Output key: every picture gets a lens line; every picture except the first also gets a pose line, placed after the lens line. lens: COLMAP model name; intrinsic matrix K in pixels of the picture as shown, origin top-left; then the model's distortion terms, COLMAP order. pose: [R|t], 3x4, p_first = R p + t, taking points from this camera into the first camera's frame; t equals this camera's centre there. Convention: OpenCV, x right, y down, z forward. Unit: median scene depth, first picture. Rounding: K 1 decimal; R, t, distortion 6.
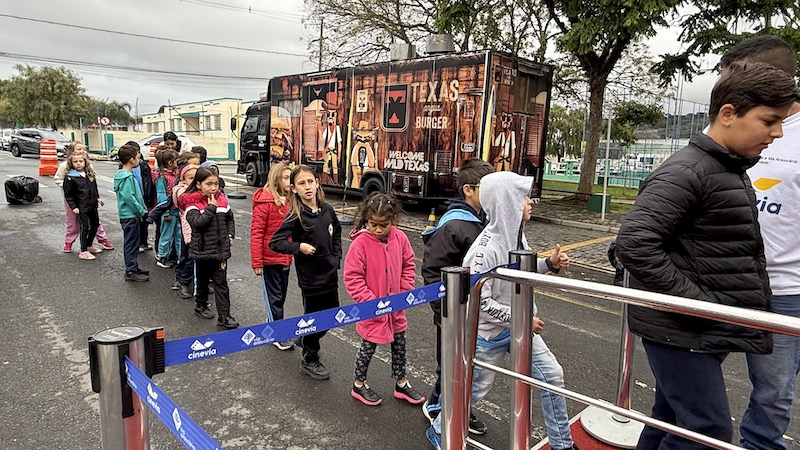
lens RADIAL K [[497.3, 0, 400.0], [0, 497.3, 225.0], [0, 0, 1]] dist [-0.000570, -0.002077]
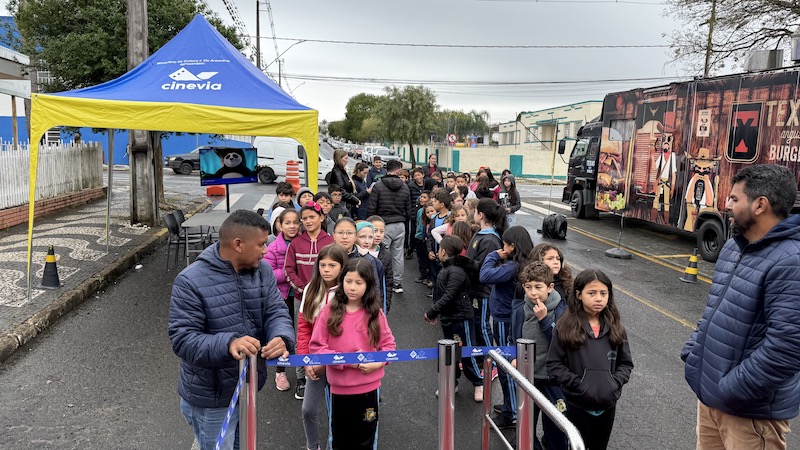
lens RADIAL K [[608.0, 0, 400.0], [0, 608.0, 225.0], [0, 0, 1]] dist [-0.001598, -0.001088]
pose [[0.810101, 0.060052, -0.583207, 0.098212], [-0.088084, 0.995916, -0.019806, -0.022215], [0.579636, 0.067416, 0.812082, -0.058551]]
